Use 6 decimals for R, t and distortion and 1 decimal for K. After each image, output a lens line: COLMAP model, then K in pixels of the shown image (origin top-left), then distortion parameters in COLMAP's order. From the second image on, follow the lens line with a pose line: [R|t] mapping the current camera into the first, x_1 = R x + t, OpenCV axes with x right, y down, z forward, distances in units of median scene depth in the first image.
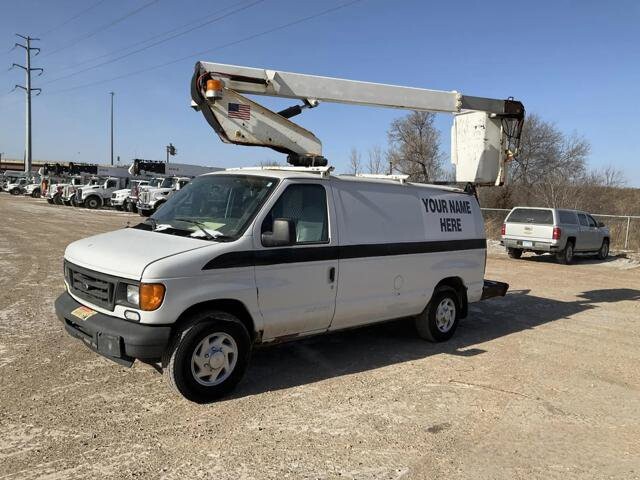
lens RADIAL K [[533.0, 0, 308.5], [0, 533.0, 235.5], [0, 0, 1]] dist [0.069715, -0.151590]
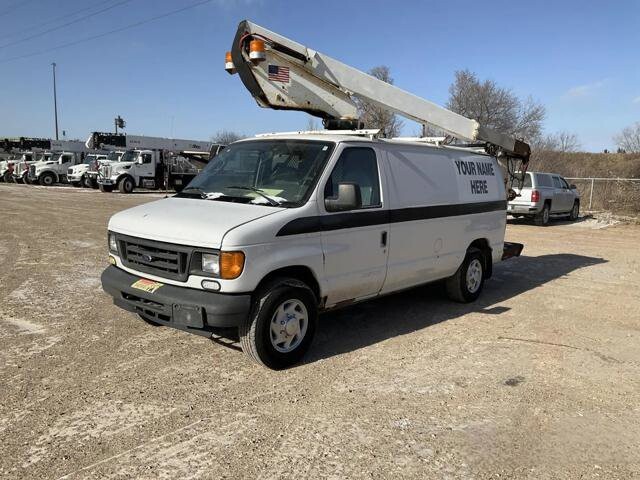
lens RADIAL K [[536.1, 0, 310.2], [0, 536.1, 237.7], [0, 0, 1]] dist [0.054797, -0.121280]
pose [[0.996344, -0.034399, 0.078205, -0.164091], [0.029903, 0.997872, 0.057949, 0.008931], [-0.080032, -0.055399, 0.995252, 0.013187]]
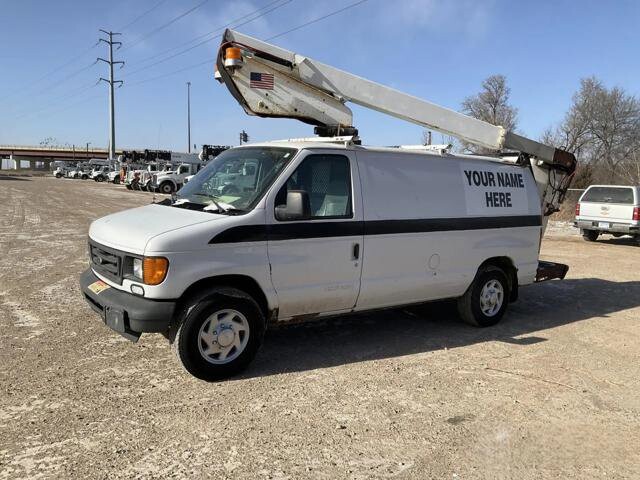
lens RADIAL K [[529.9, 0, 303.3], [0, 529.9, 237.1], [0, 0, 1]] dist [0.078599, -0.166395]
pose [[0.990236, 0.002140, -0.139387, 0.078104], [0.002447, 0.999461, 0.032729, 0.016589], [0.139382, -0.032750, 0.989697, 0.062146]]
